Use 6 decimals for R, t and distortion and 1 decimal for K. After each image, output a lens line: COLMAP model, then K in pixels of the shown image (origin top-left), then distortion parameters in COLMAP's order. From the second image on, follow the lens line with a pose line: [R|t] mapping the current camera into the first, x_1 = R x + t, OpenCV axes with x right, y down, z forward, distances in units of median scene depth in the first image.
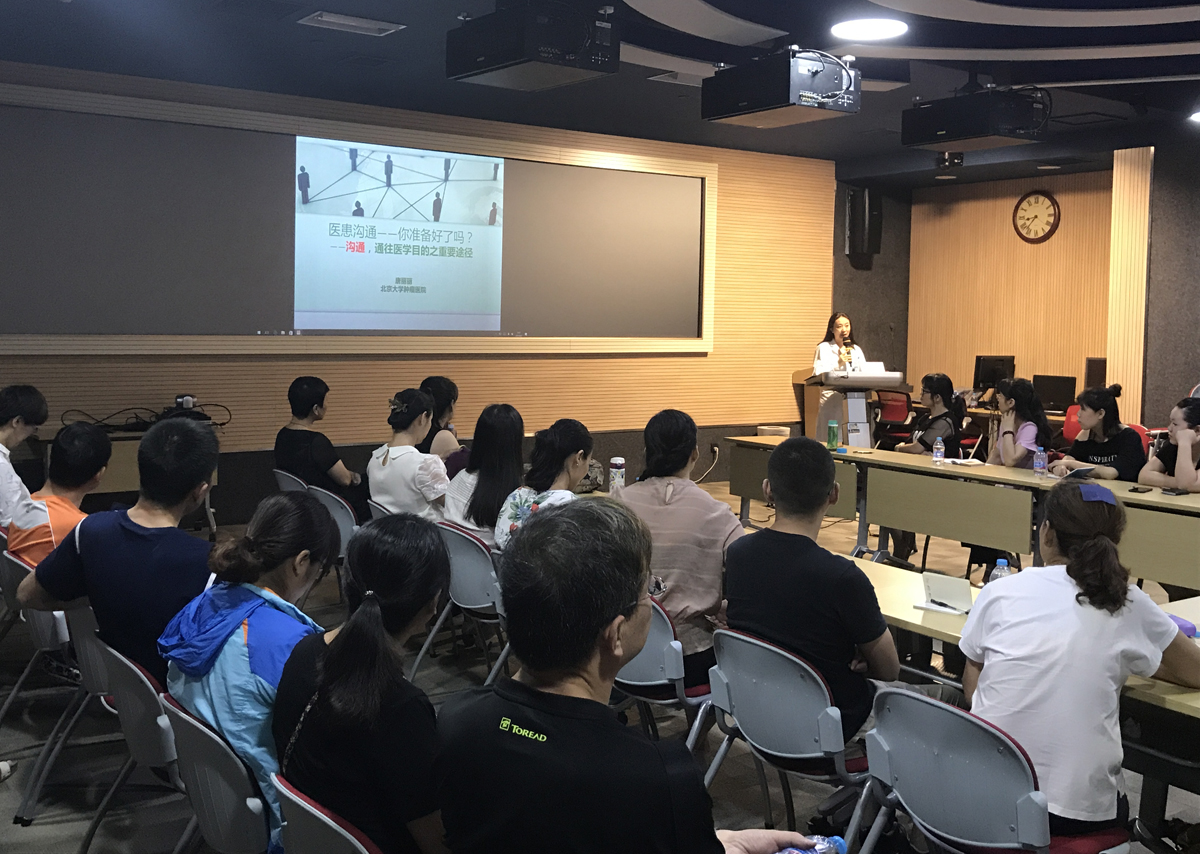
lens RADIAL K [[1217.0, 0, 560.8], [0, 1217.0, 361.1], [0, 0, 1]] dist [0.120958, -0.325077]
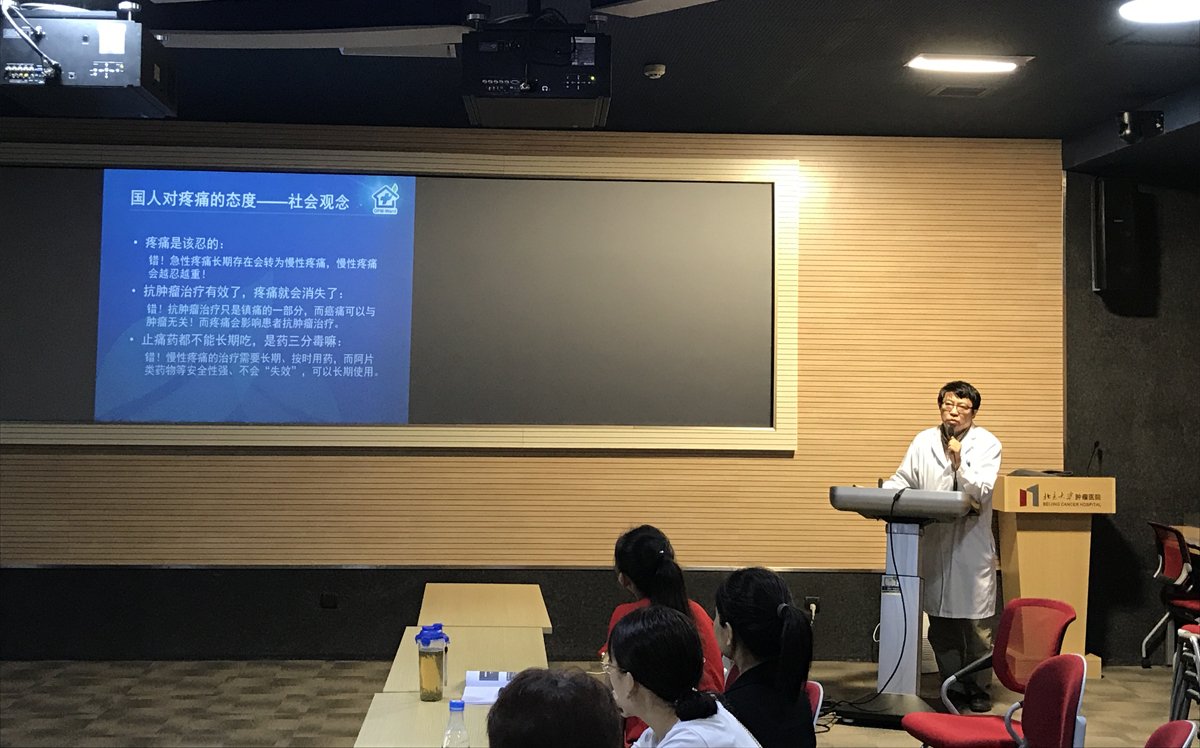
lens RADIAL K [[1634.7, 0, 596.0], [0, 1634.7, 294.7], [0, 0, 1]] dist [0.276569, -1.291112]
pose [[0.855513, -0.031808, -0.516803, 0.574117], [-0.017959, 0.995688, -0.091012, -0.010124], [0.517470, 0.087143, 0.851253, 0.244550]]
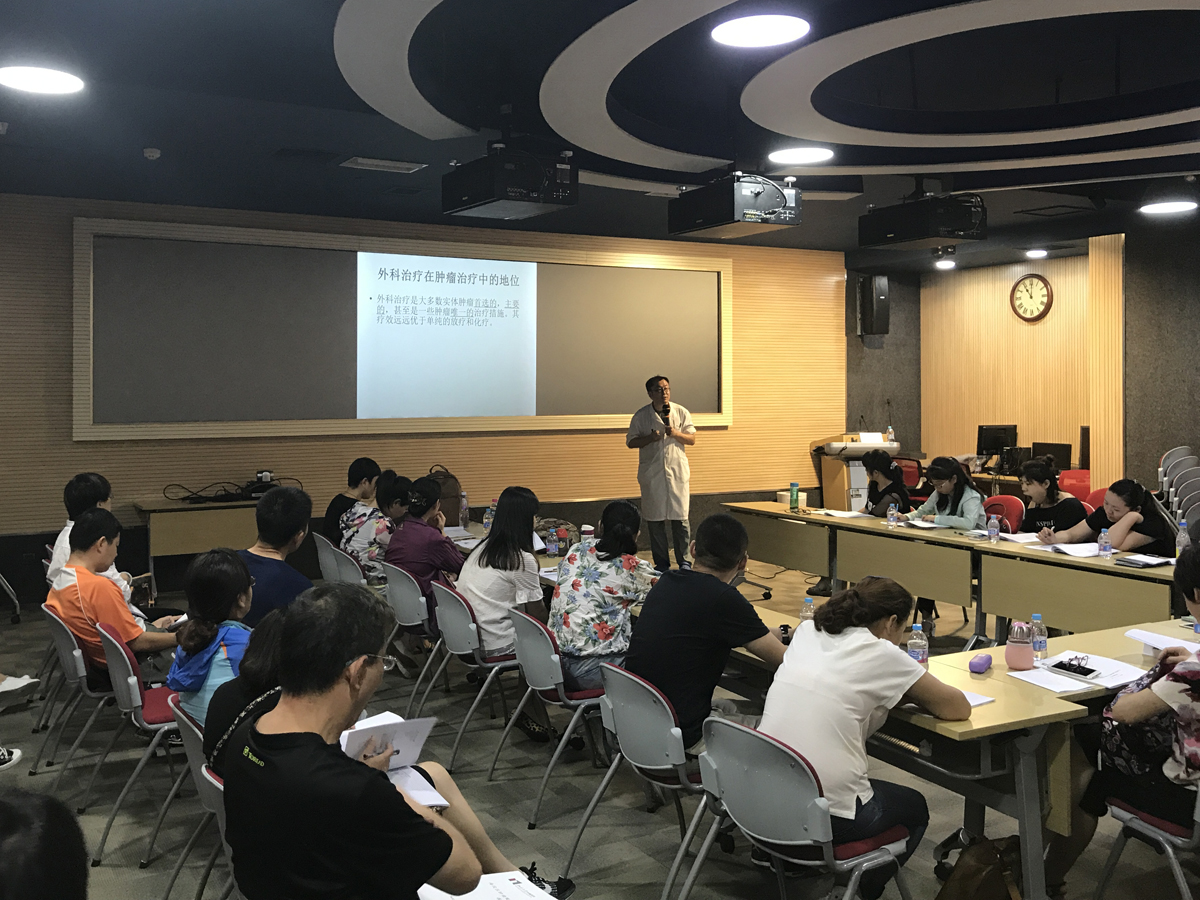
lens RADIAL K [[1119.5, 0, 528.2], [0, 1119.5, 381.8], [0, 0, 1]] dist [0.104943, -0.184855]
pose [[0.993358, -0.020108, -0.113298, 0.066507], [0.015202, 0.998916, -0.043998, -0.005943], [0.114060, 0.041983, 0.992586, -0.058340]]
